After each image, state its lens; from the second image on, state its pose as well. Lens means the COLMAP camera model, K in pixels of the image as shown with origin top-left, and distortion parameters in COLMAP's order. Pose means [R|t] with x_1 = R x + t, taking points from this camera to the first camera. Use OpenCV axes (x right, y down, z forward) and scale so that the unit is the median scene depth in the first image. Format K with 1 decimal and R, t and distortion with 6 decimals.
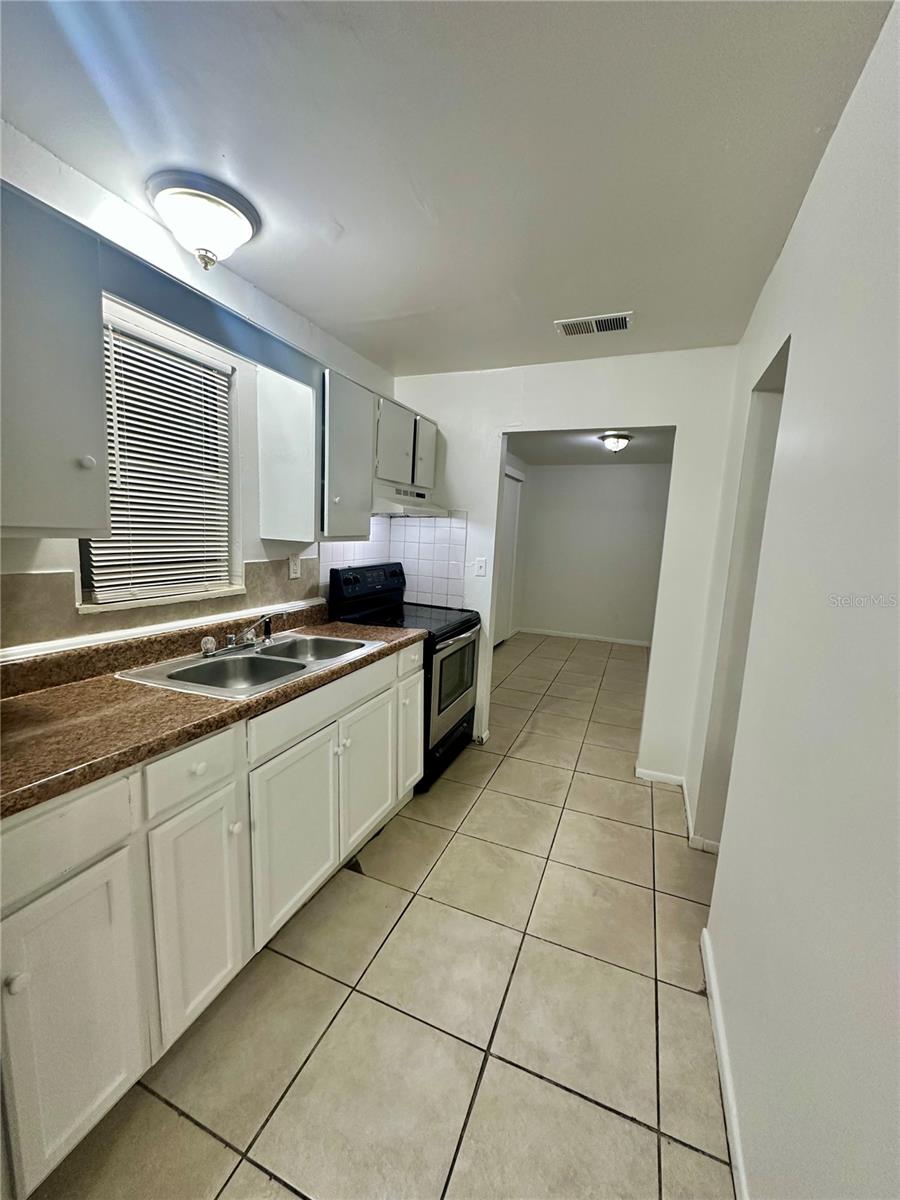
lens RADIAL K [[479.2, 0, 450.6], [0, 479.2, 601.4], [0, 0, 1]] dist [-0.003561, 0.000633]
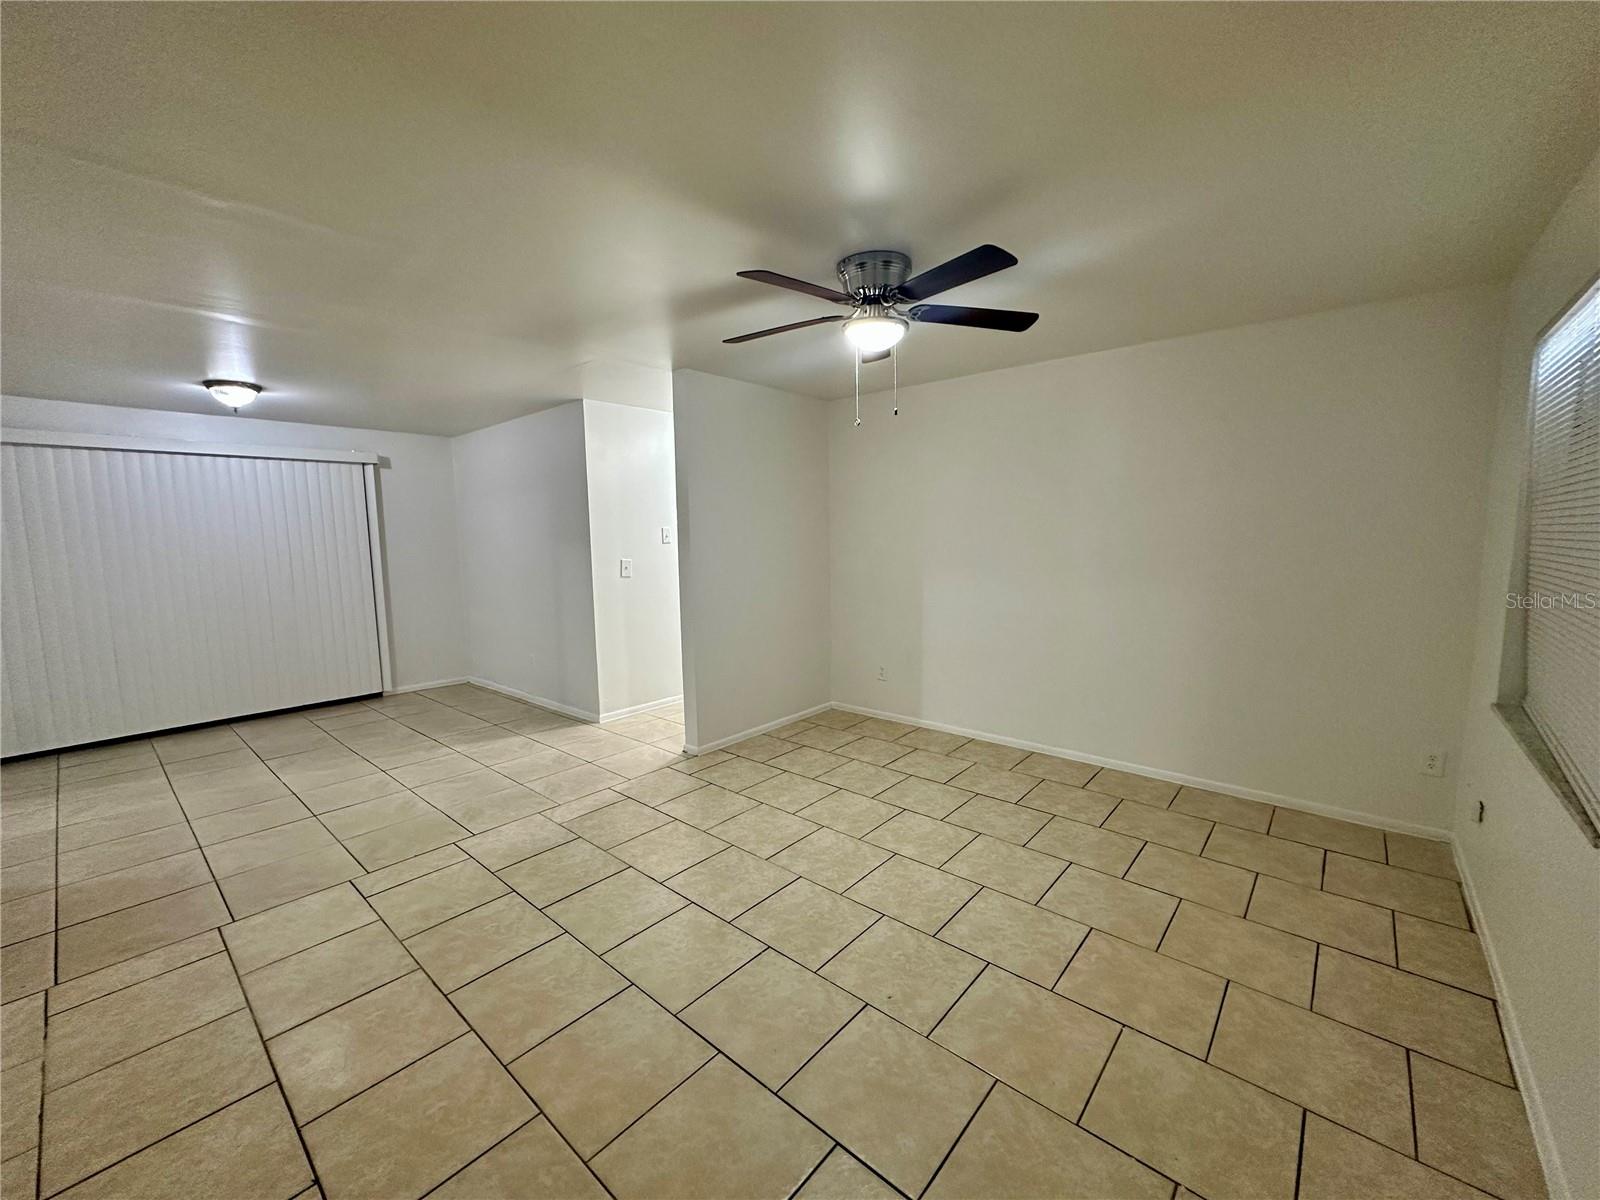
lens RADIAL K [[639.0, 0, 803.0], [0, 639.0, 596.5], [0, 0, 1]] dist [-0.003561, 0.000633]
pose [[0.942003, -0.030600, -0.334206, 2.111132], [0.014432, 0.998607, -0.050754, -0.009096], [0.335293, 0.042987, 0.941133, 0.726696]]
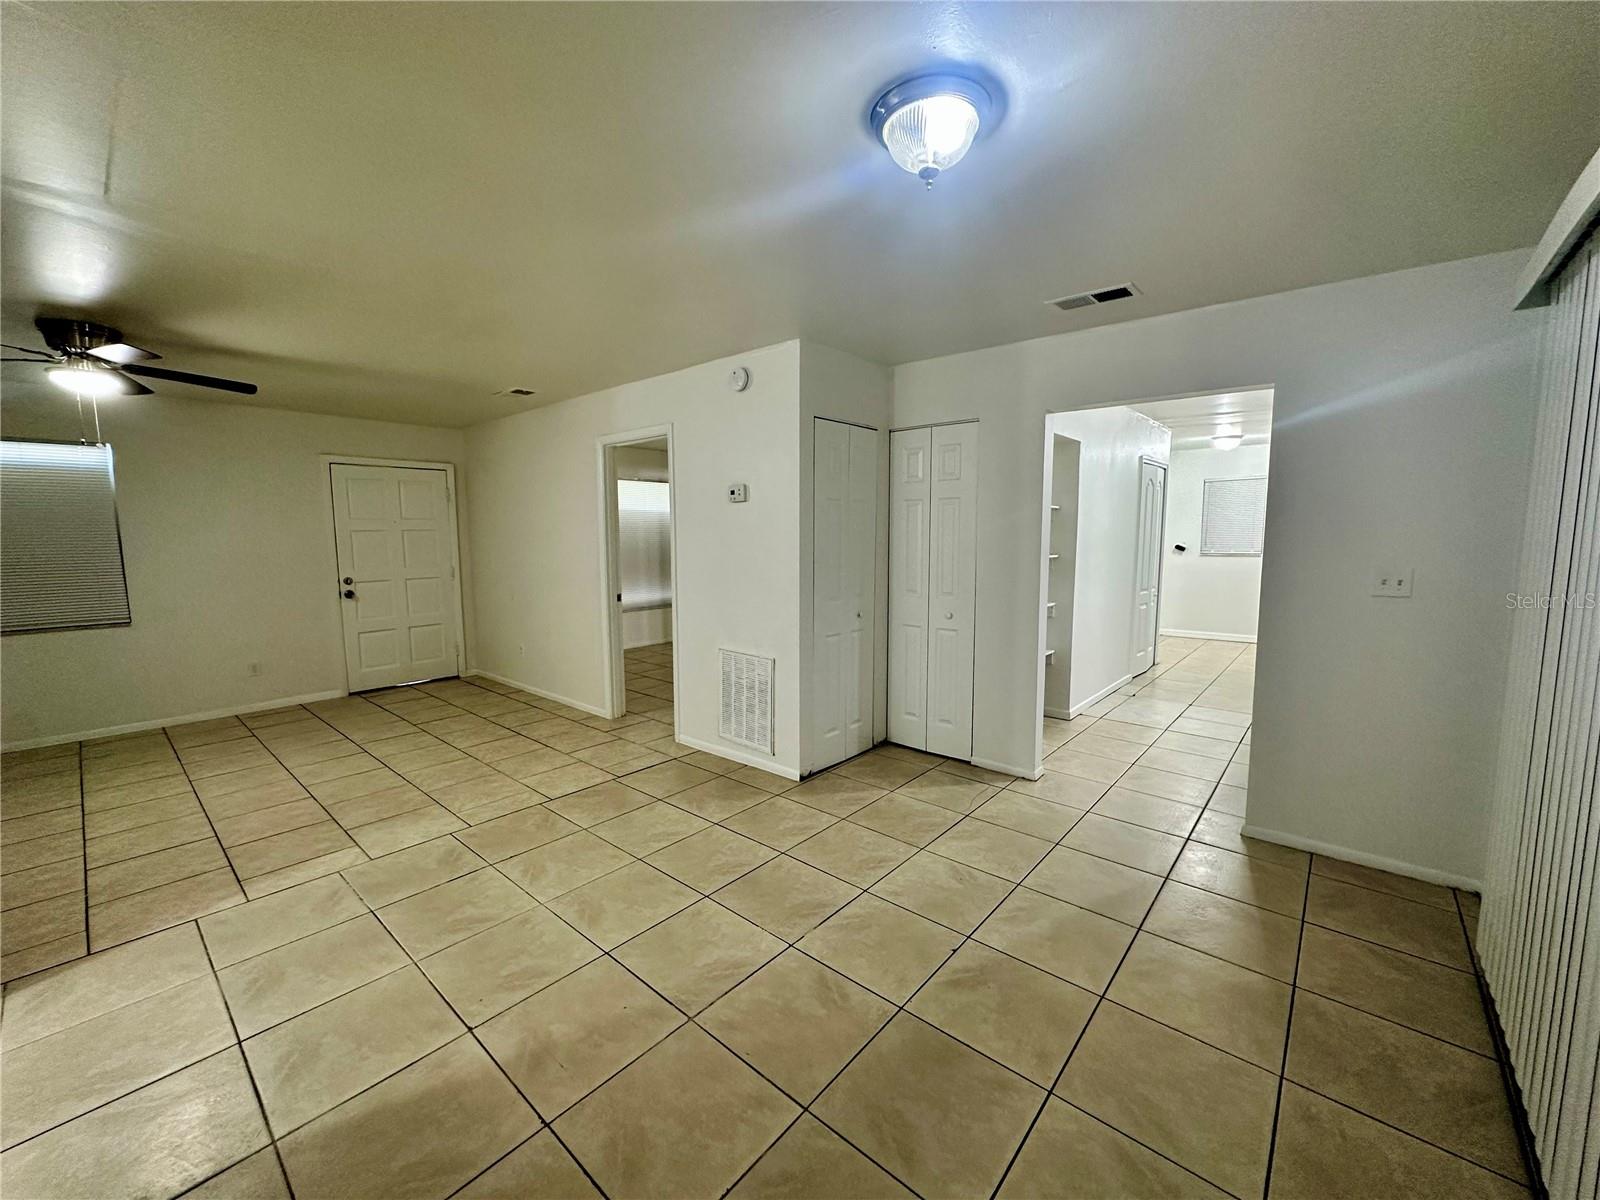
lens RADIAL K [[639.0, 0, 801.8], [0, 639.0, 597.9], [0, 0, 1]] dist [-0.003561, 0.000633]
pose [[-0.942254, -0.076344, 0.326080, 0.427460], [0.010000, 0.966822, 0.255255, -0.298129], [-0.334749, 0.243776, -0.910229, 2.178214]]
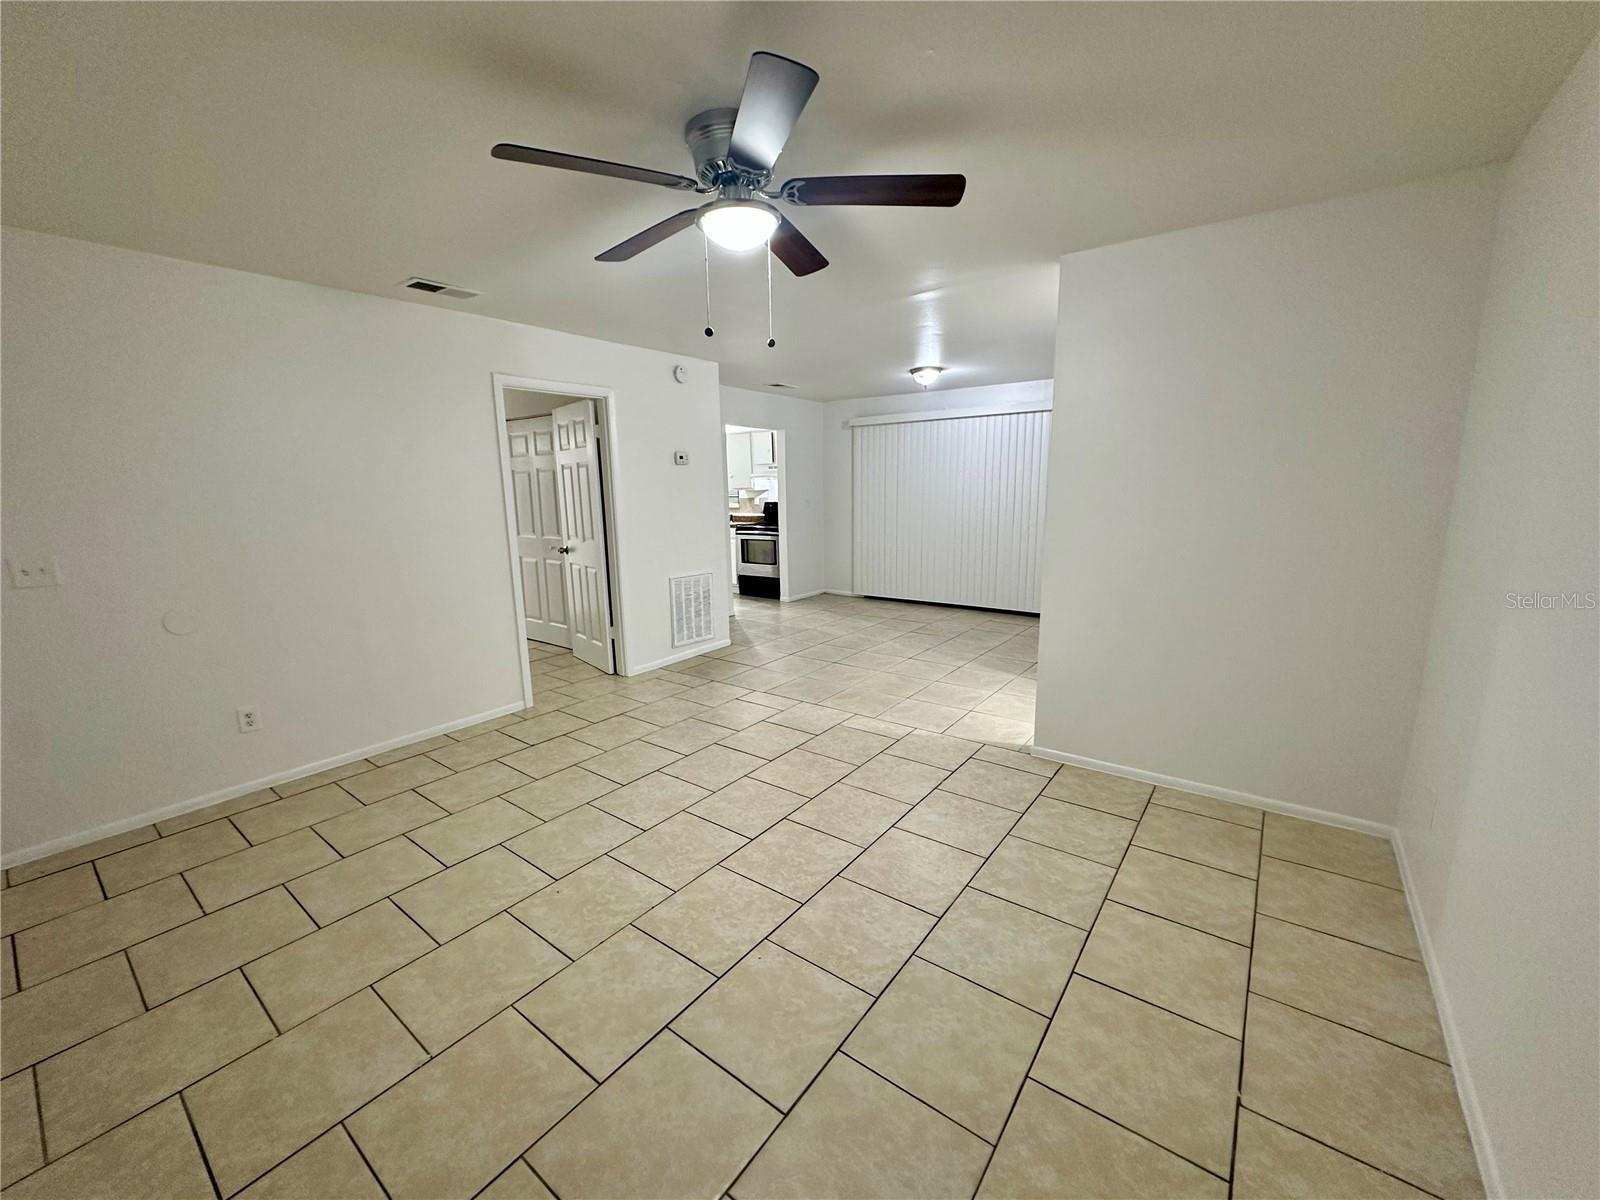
lens RADIAL K [[639.0, 0, 798.4], [0, 639.0, 601.5], [0, 0, 1]] dist [-0.003561, 0.000633]
pose [[-0.267458, 0.133444, -0.954285, 2.574840], [-0.135501, 0.975314, 0.174362, -0.143614], [0.953995, 0.175940, -0.242774, 1.801551]]
